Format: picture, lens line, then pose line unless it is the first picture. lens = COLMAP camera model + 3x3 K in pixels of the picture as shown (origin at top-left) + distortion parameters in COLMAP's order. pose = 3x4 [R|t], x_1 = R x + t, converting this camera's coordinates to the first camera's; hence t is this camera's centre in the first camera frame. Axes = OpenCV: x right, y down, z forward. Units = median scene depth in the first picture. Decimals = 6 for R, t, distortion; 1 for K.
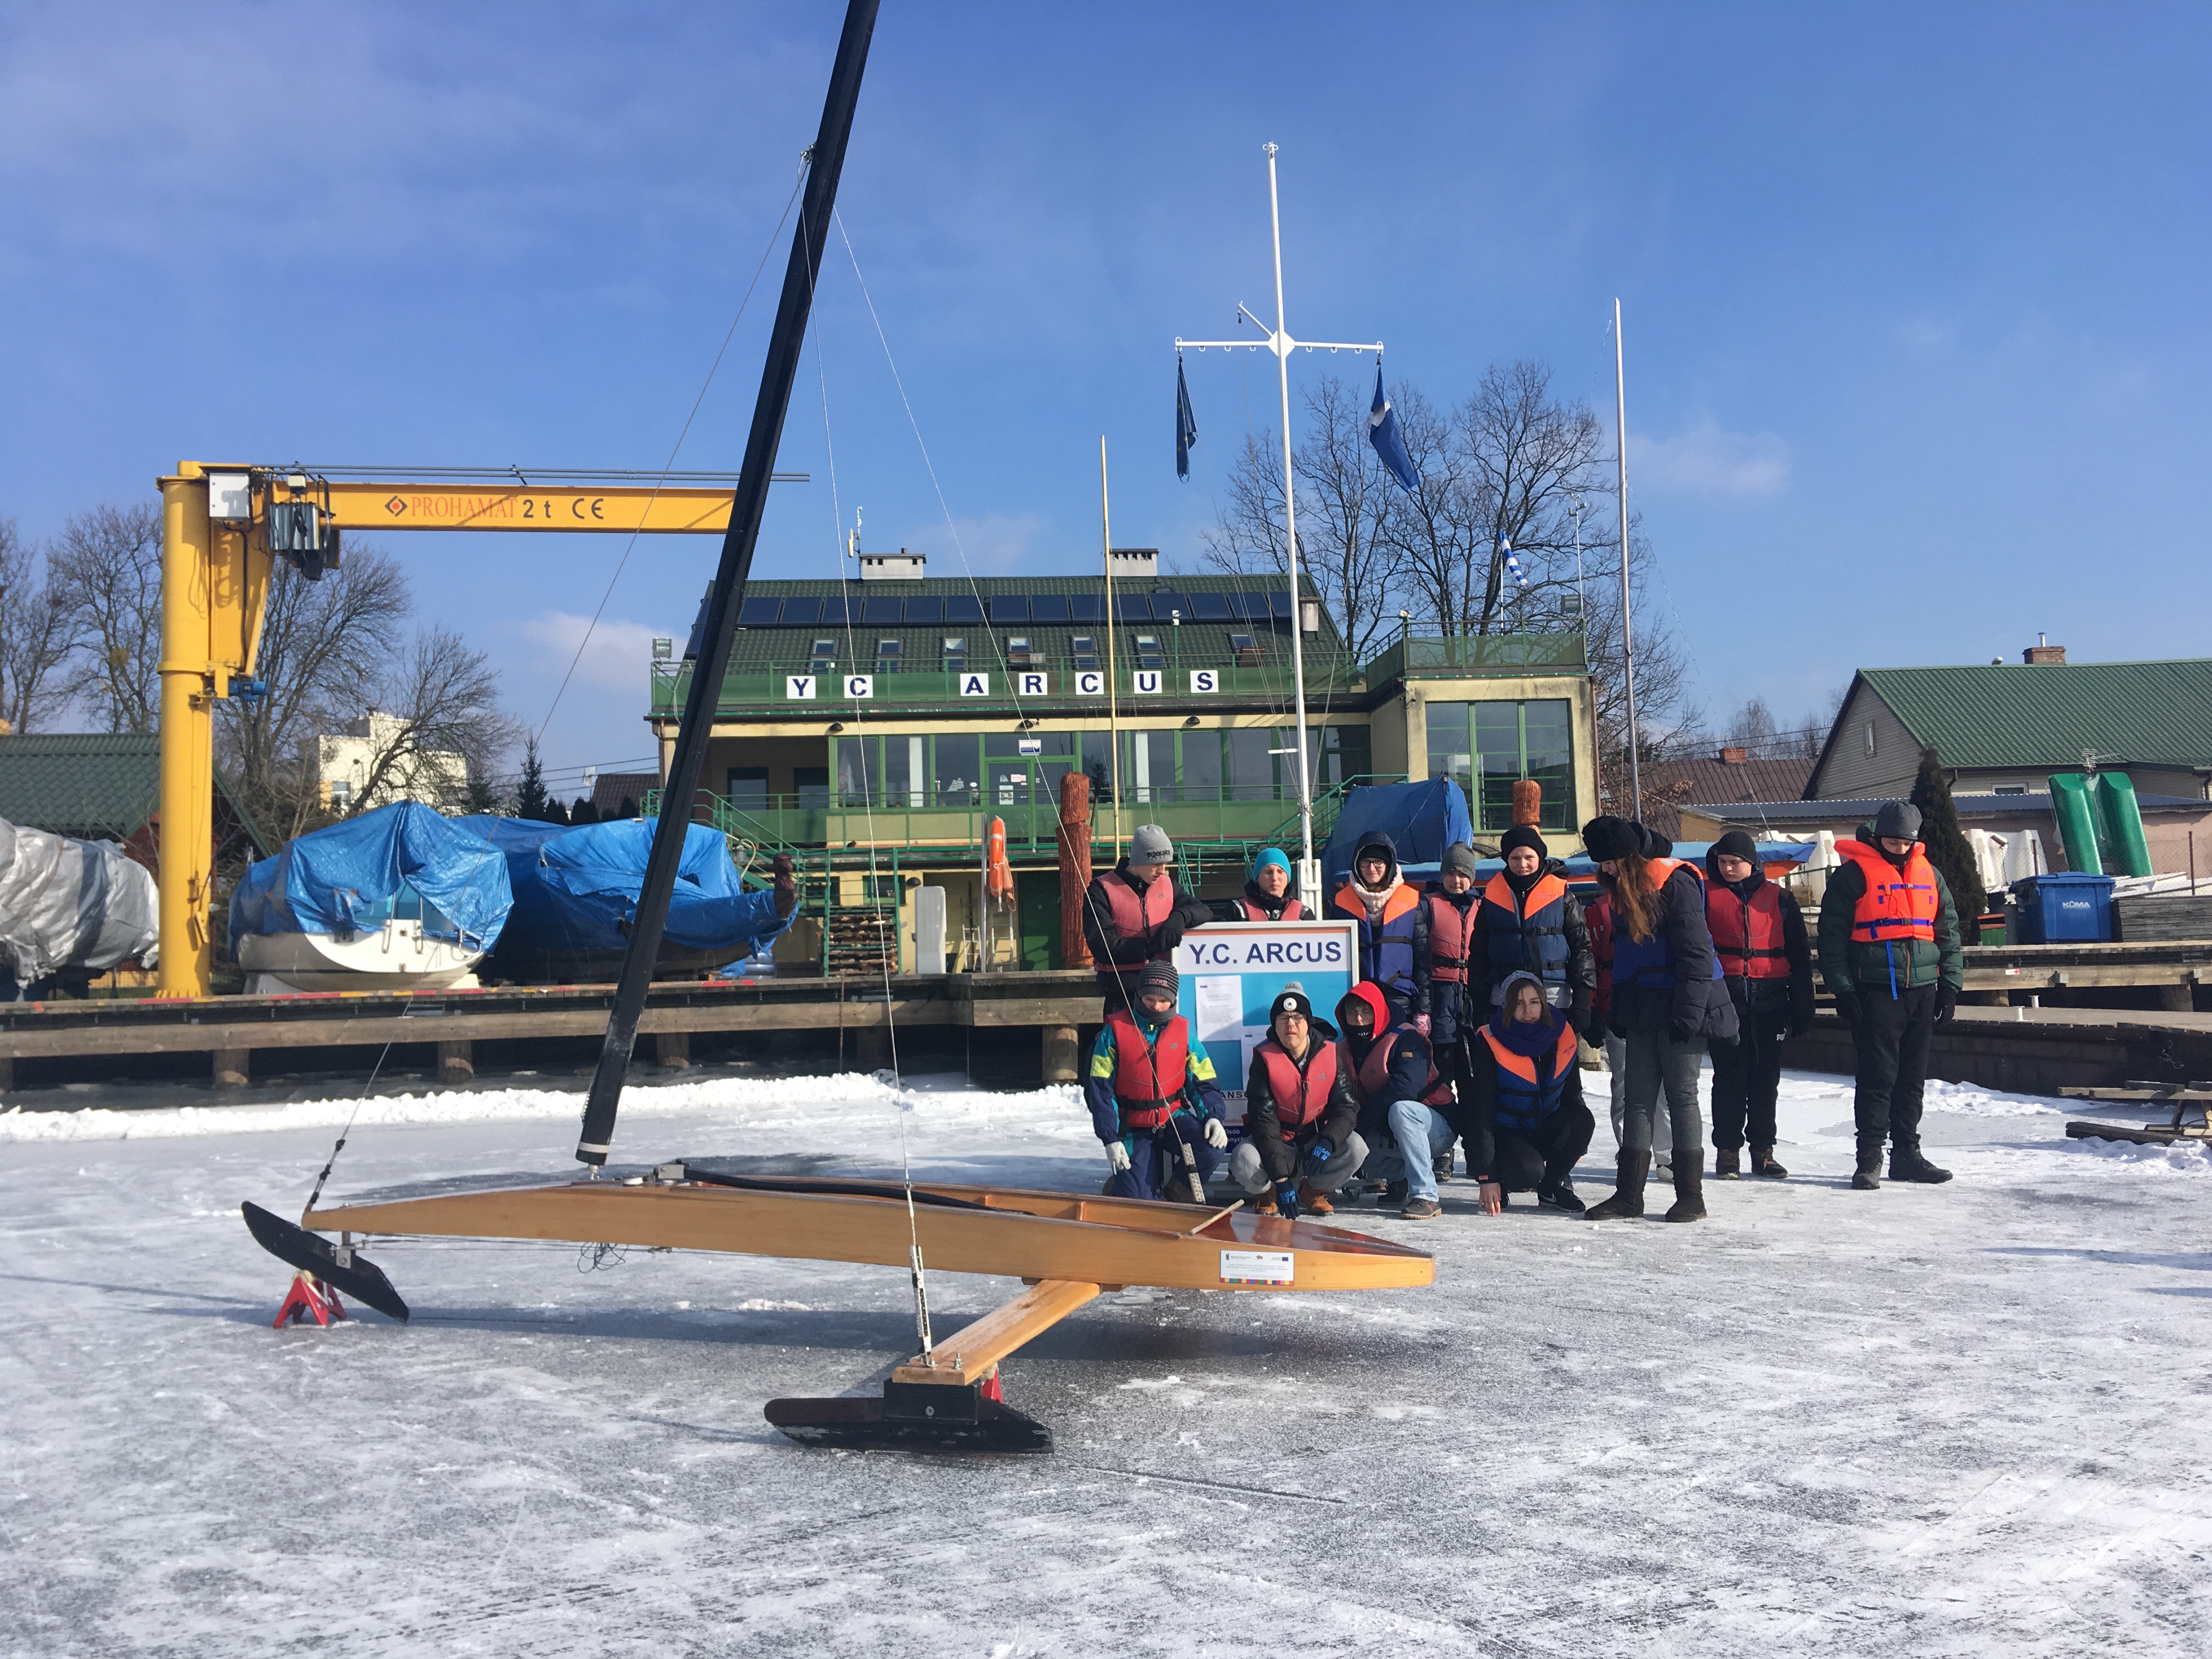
lens RADIAL K [[1842.5, 0, 1106.0], [0, 1842.5, 829.5], [0, 0, 1]] dist [0.070135, -0.076395]
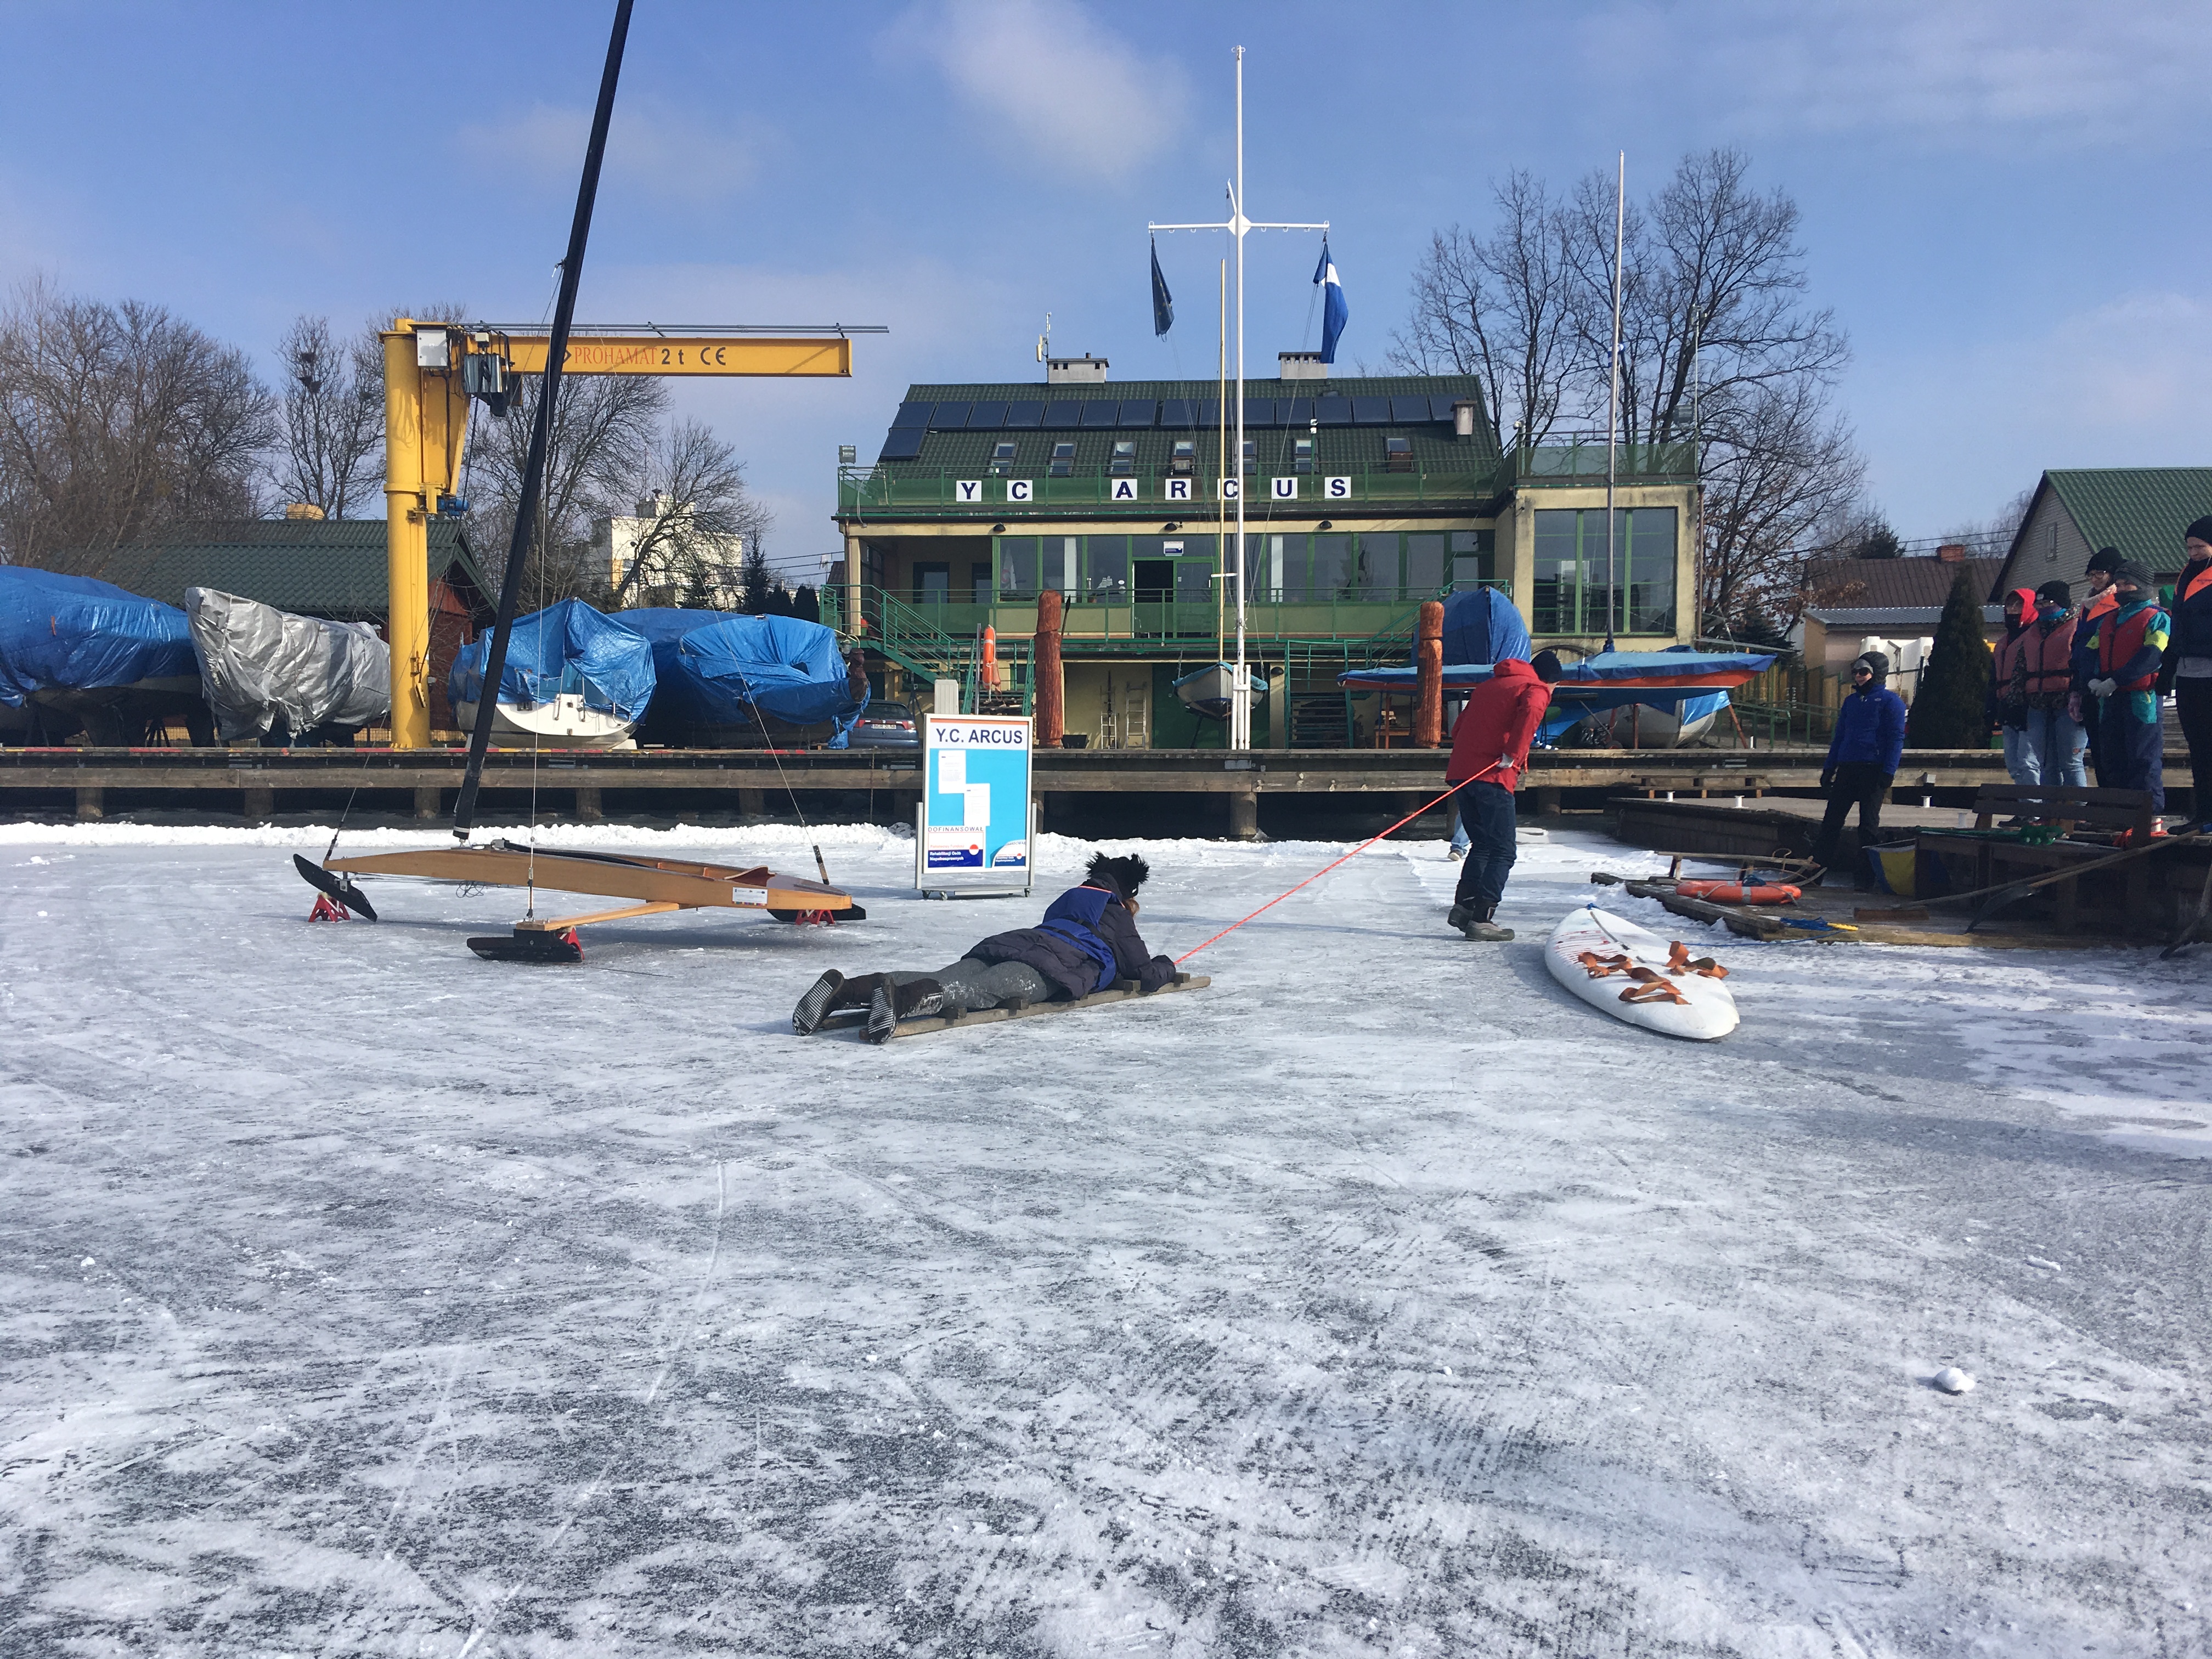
lens RADIAL K [[1871.4, 0, 1106.0], [0, 1871.4, 829.5], [0, 0, 1]] dist [0.076918, -0.006007]
pose [[0.986951, 0.035578, -0.157039, 0.106686], [-0.017186, 0.992988, 0.116958, -0.009222], [0.160099, -0.112733, 0.980642, -0.119181]]
